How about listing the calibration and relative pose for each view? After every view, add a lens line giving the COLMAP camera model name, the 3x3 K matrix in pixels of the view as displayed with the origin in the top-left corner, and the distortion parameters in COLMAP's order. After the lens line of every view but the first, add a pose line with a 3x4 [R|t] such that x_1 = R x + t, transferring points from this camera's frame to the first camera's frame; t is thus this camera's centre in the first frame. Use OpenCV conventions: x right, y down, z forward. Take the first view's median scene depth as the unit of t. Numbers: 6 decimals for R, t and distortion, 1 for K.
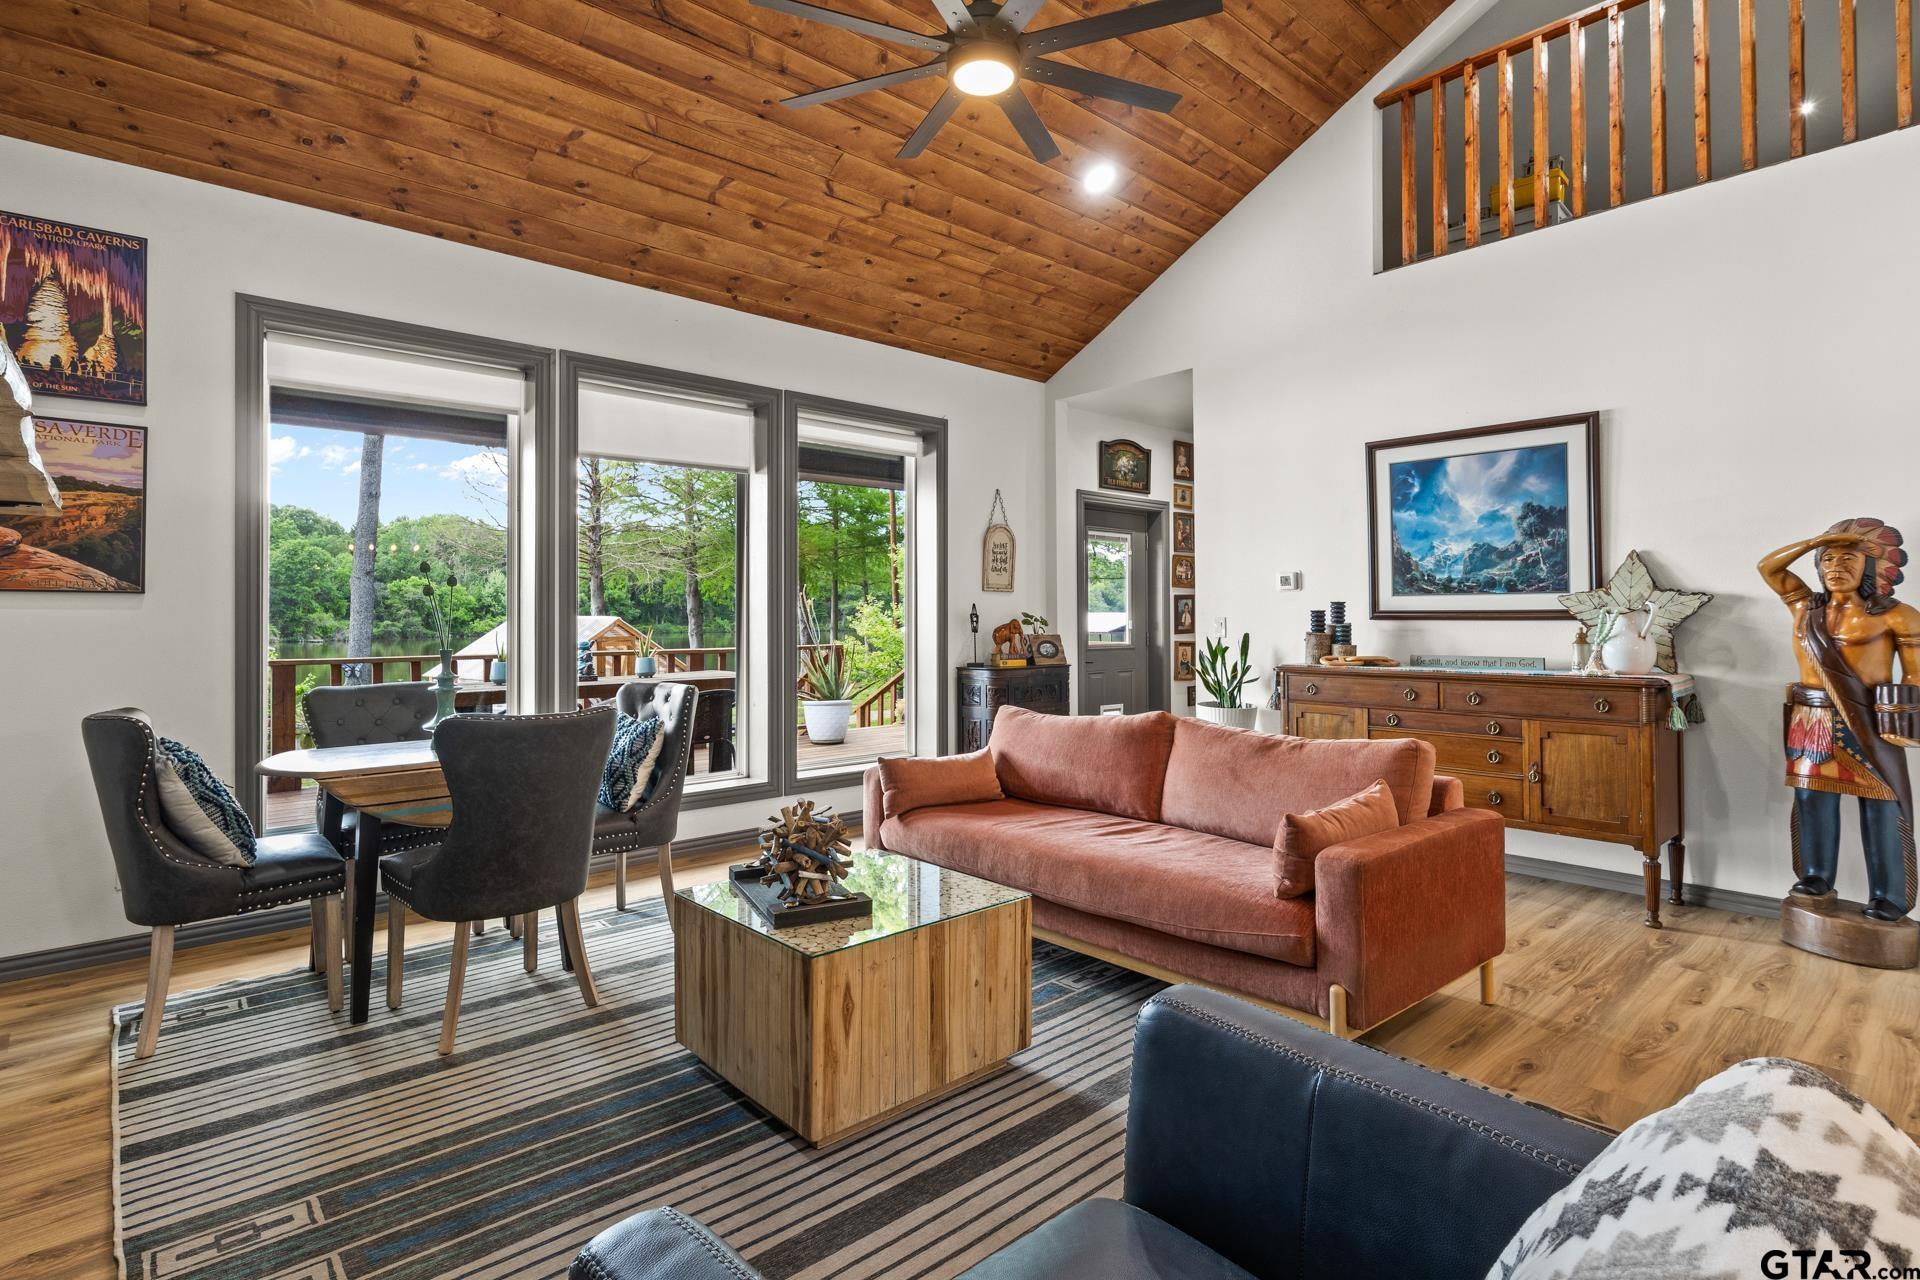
lens RADIAL K [[953.0, 0, 955.8], [0, 953.0, 606.1], [0, 0, 1]] dist [-0.000935, 0.001433]
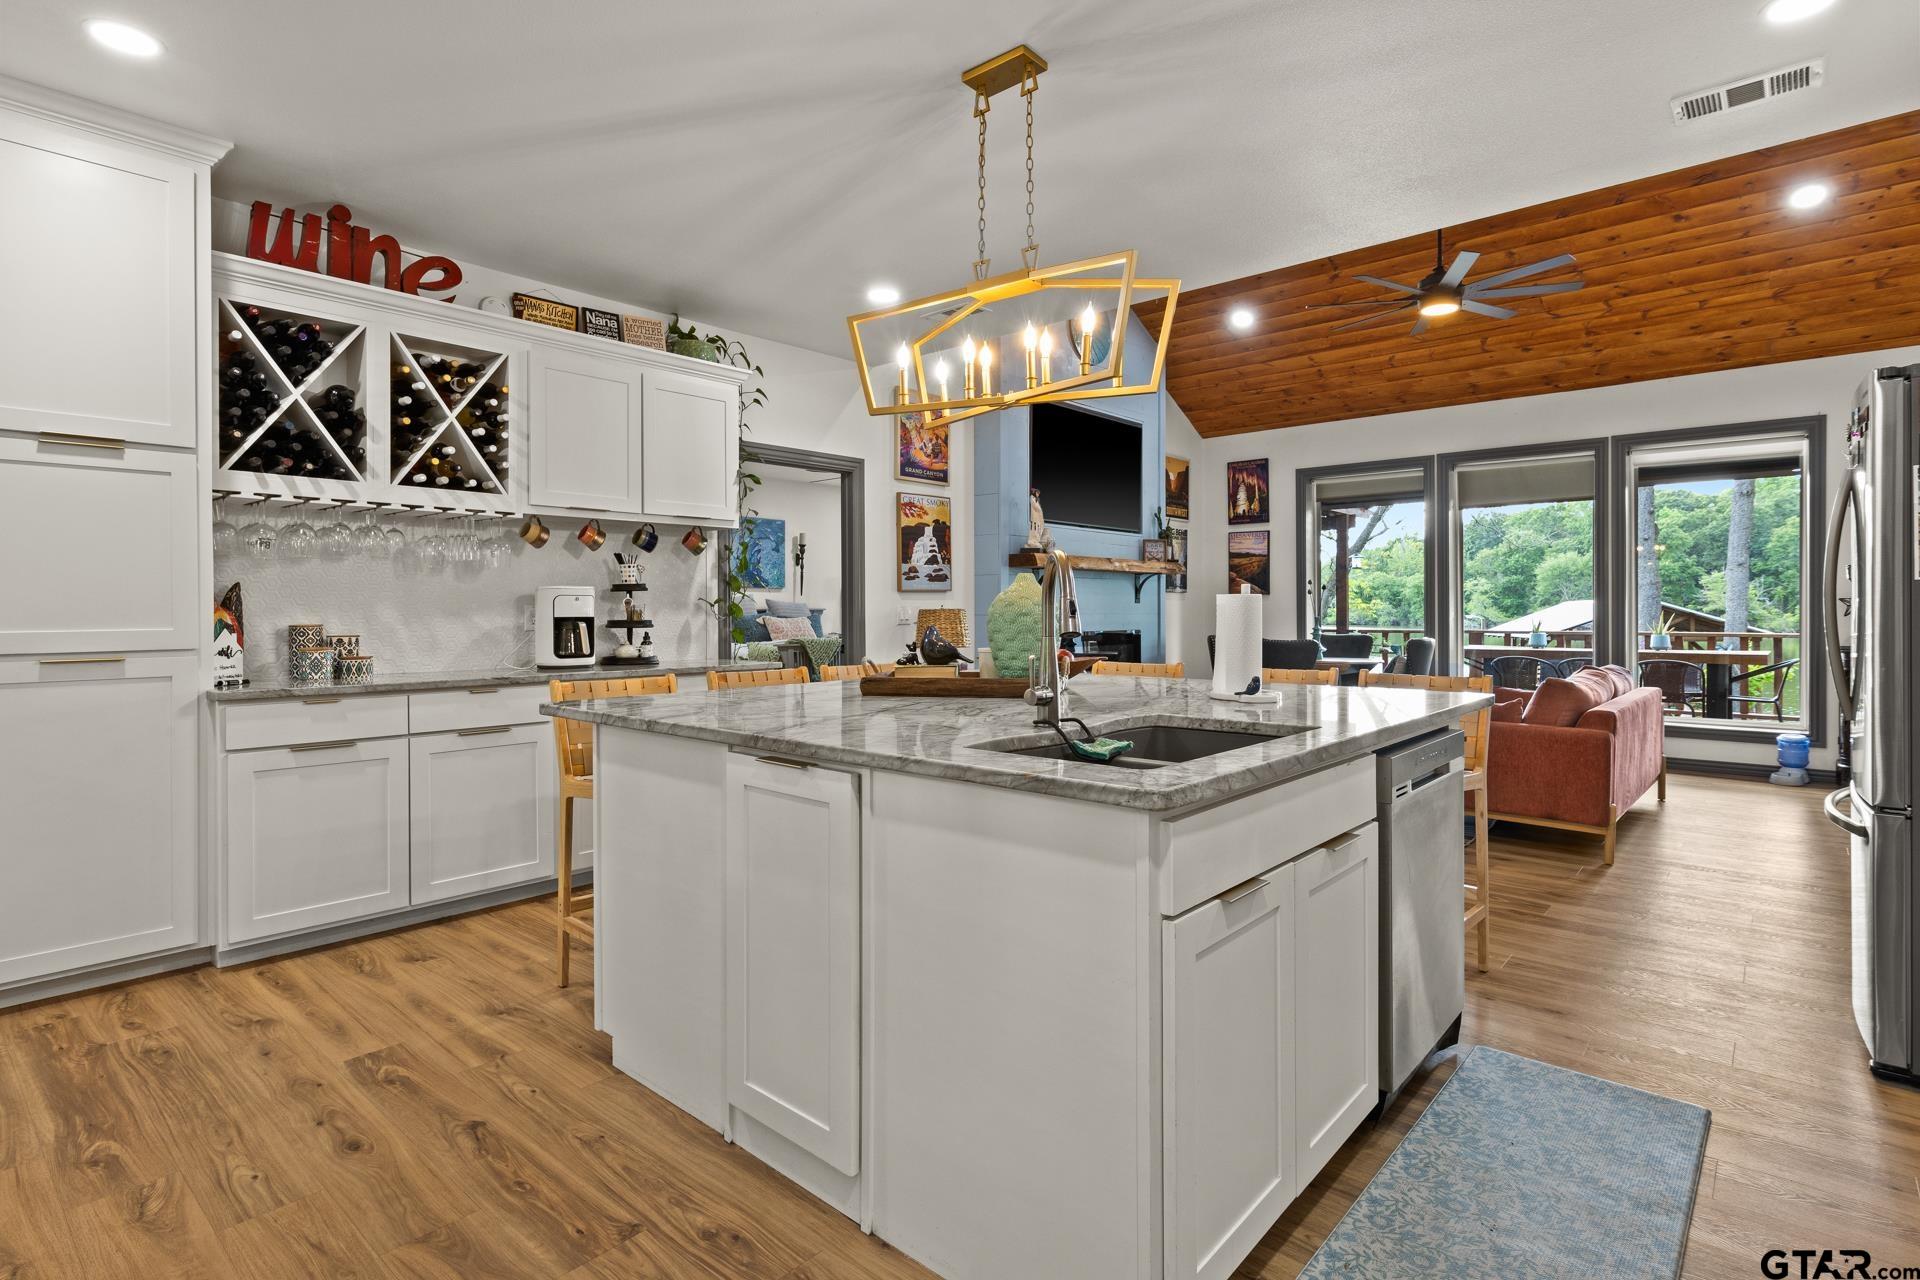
lens RADIAL K [[953.0, 0, 967.9], [0, 953.0, 609.1], [0, 0, 1]] dist [-0.000935, 0.001433]
pose [[0.114175, 0.002754, -0.993457, 1.273831], [0.012161, 0.999917, 0.004170, 0.004446], [0.993386, -0.012557, 0.114132, -0.087908]]
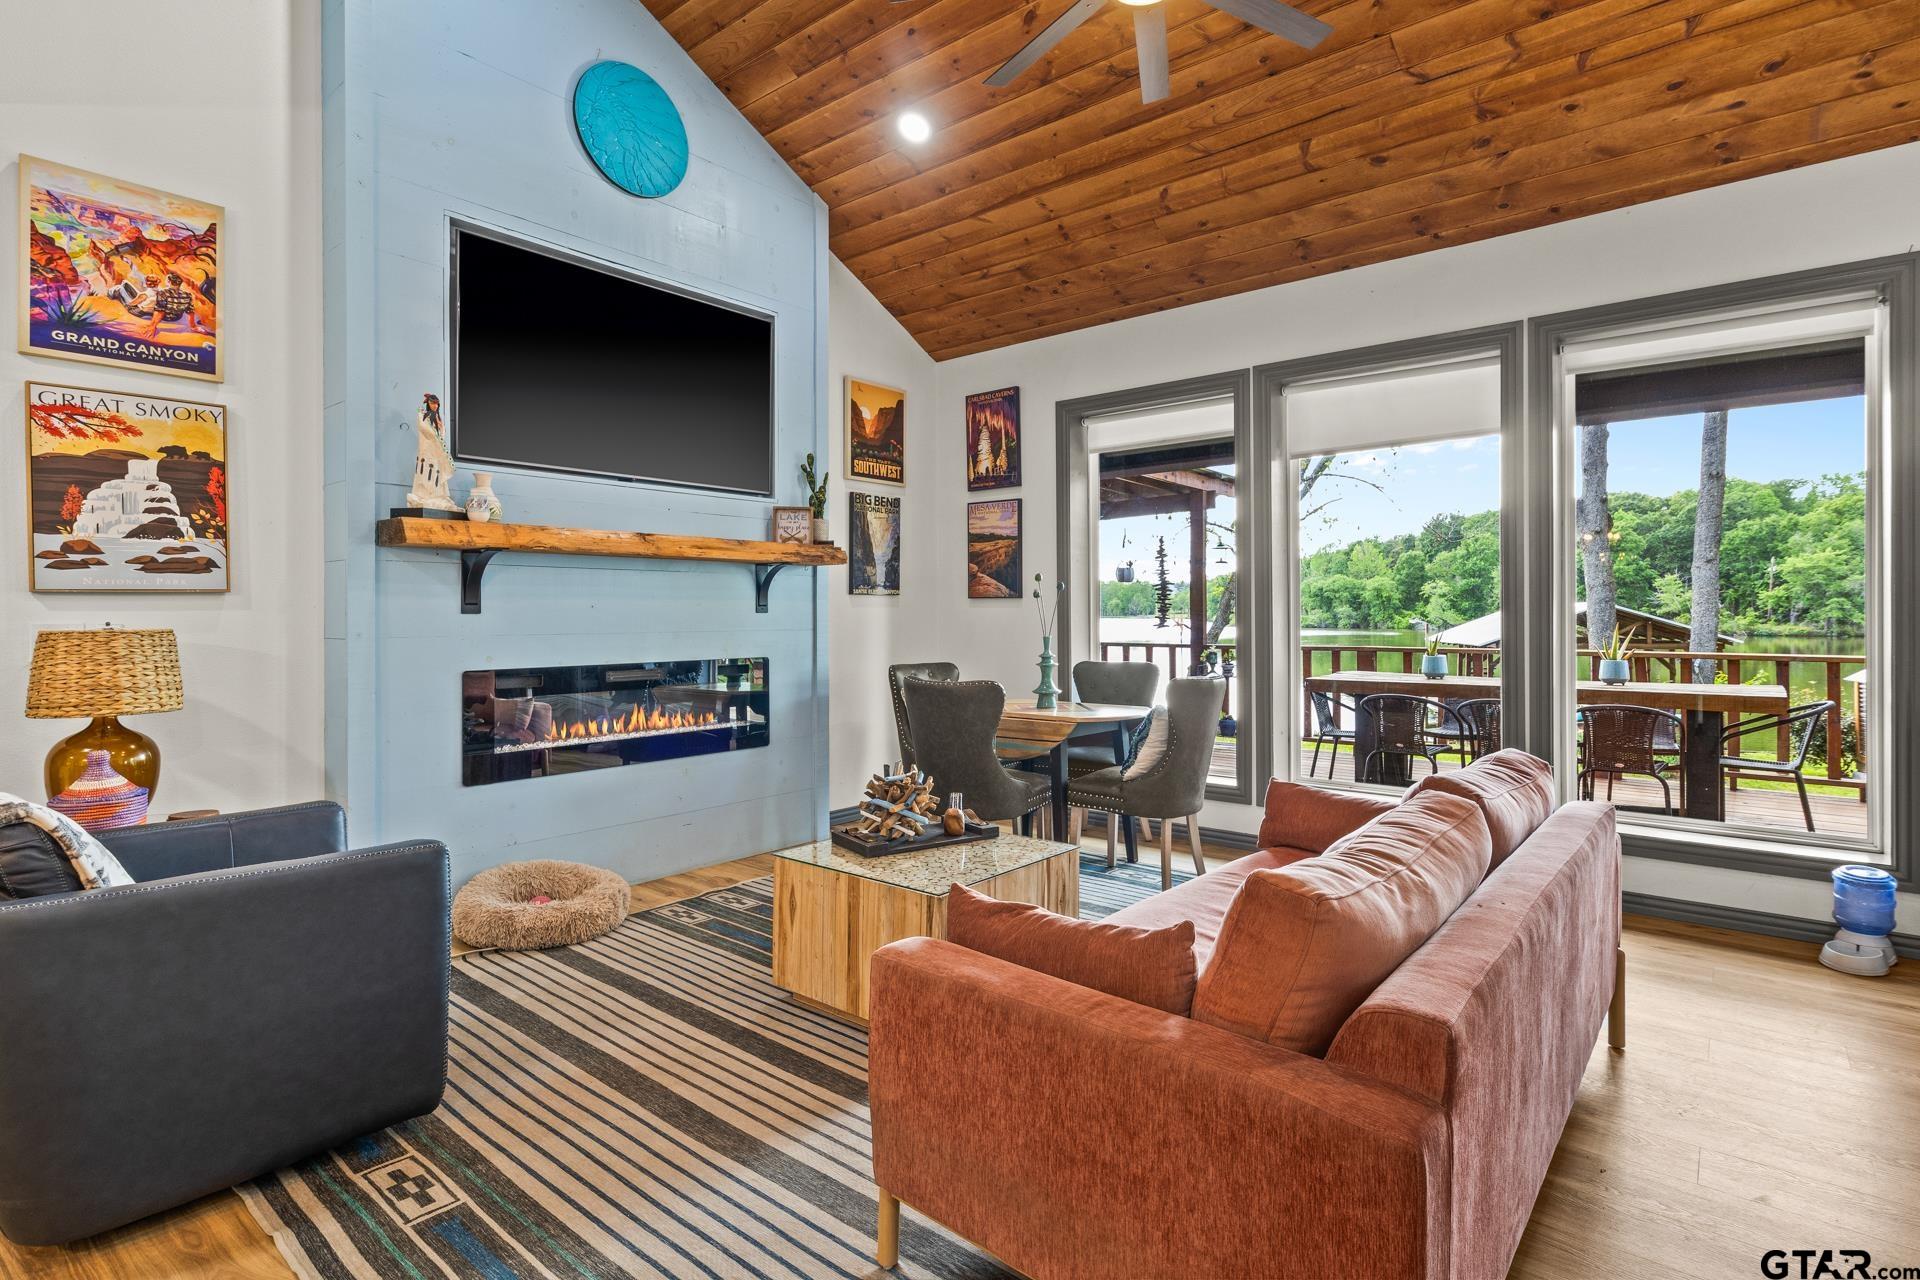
lens RADIAL K [[953.0, 0, 969.4], [0, 953.0, 610.8], [0, 0, 1]] dist [-0.000935, 0.001433]
pose [[0.146698, 0.000987, -0.989181, 0.617706], [0.013535, 0.999904, 0.003005, 0.002471], [0.989089, -0.013829, 0.146671, 0.516632]]
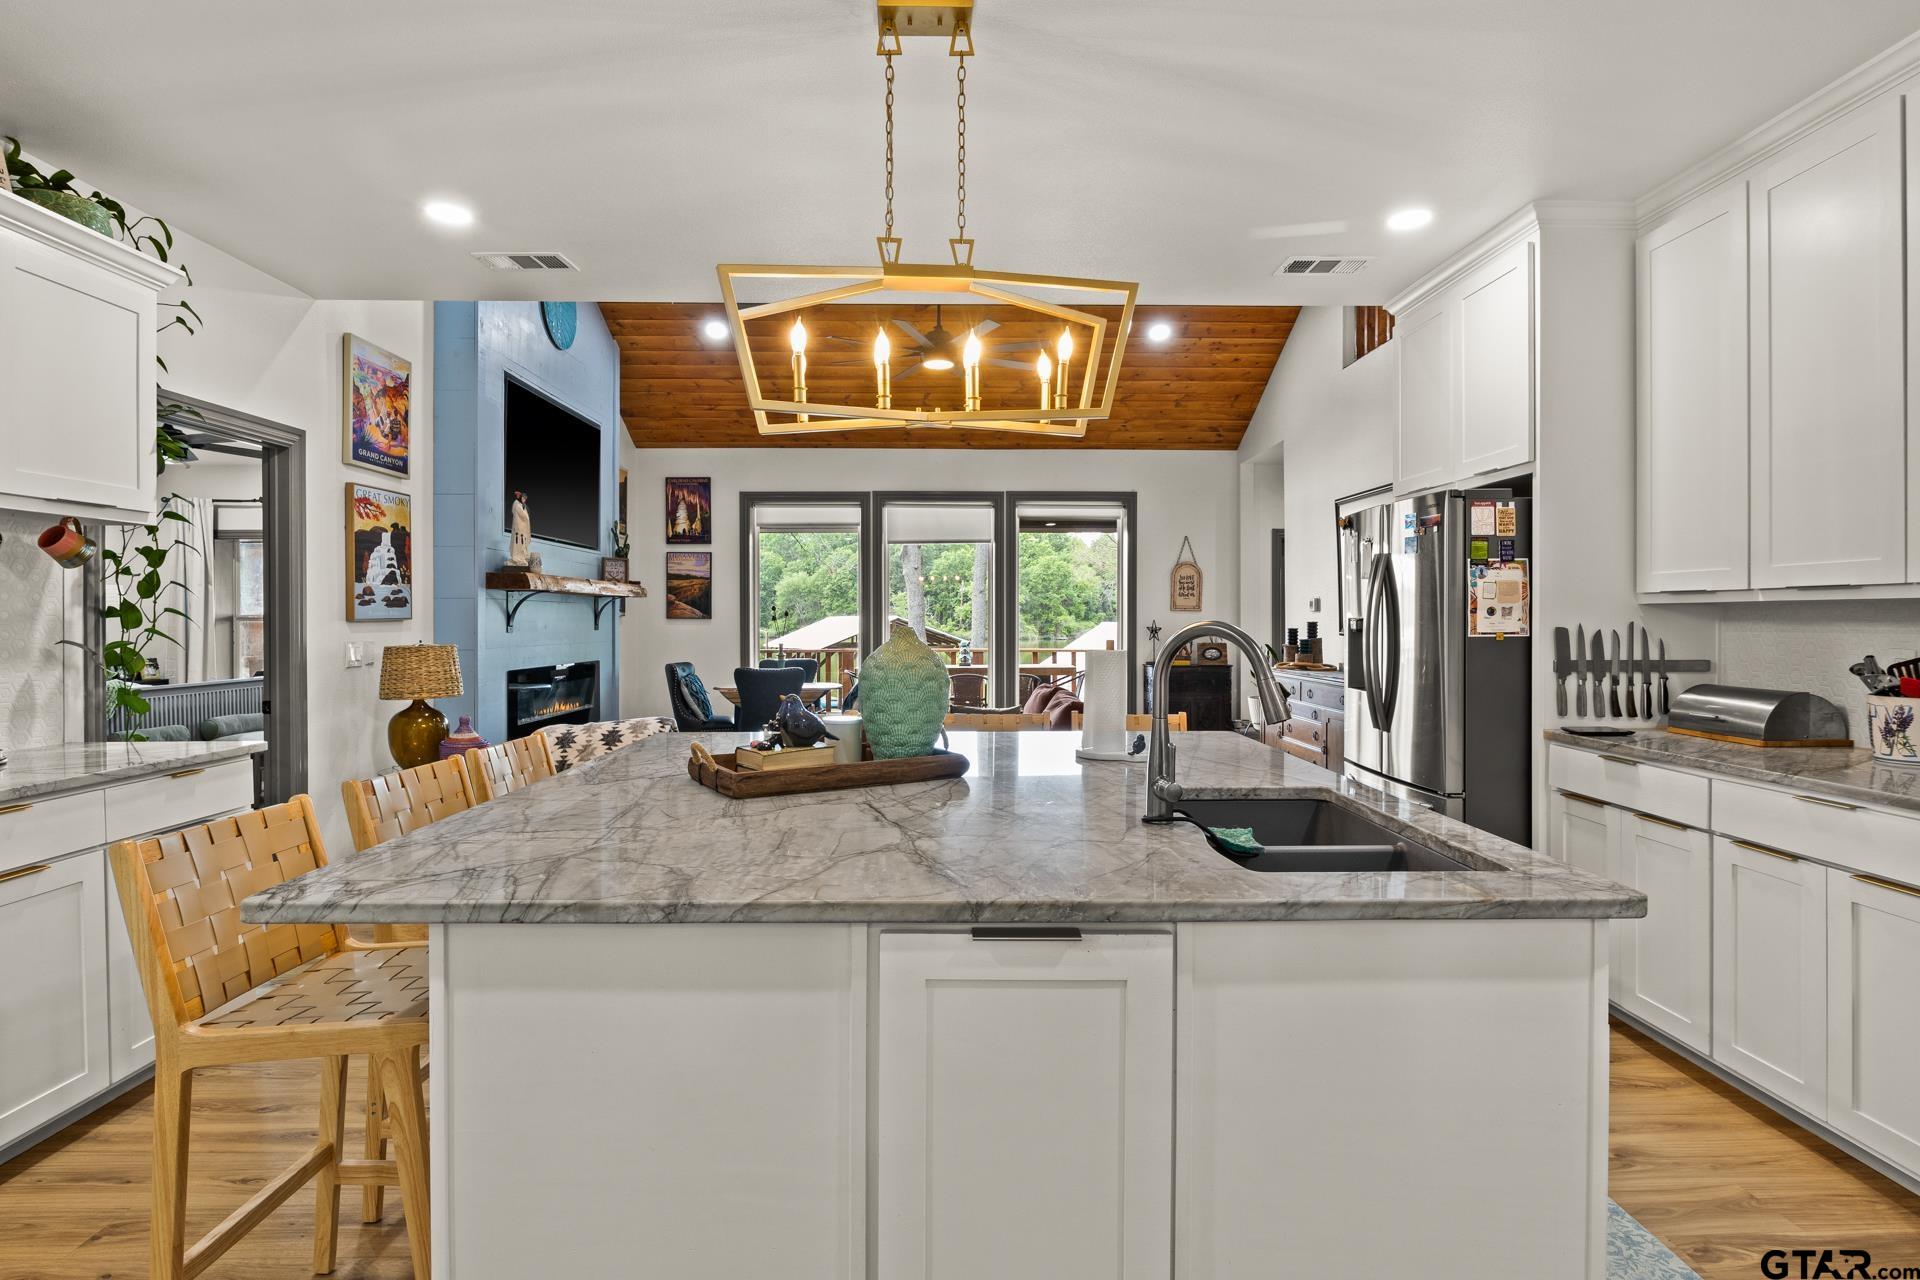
lens RADIAL K [[953.0, 0, 957.9], [0, 953.0, 623.0], [0, 0, 1]] dist [-0.000935, 0.001433]
pose [[0.751686, 0.005800, -0.659495, 1.010566], [0.004554, 0.999892, 0.013984, -0.026120], [0.659505, -0.013514, 0.751578, -0.359081]]
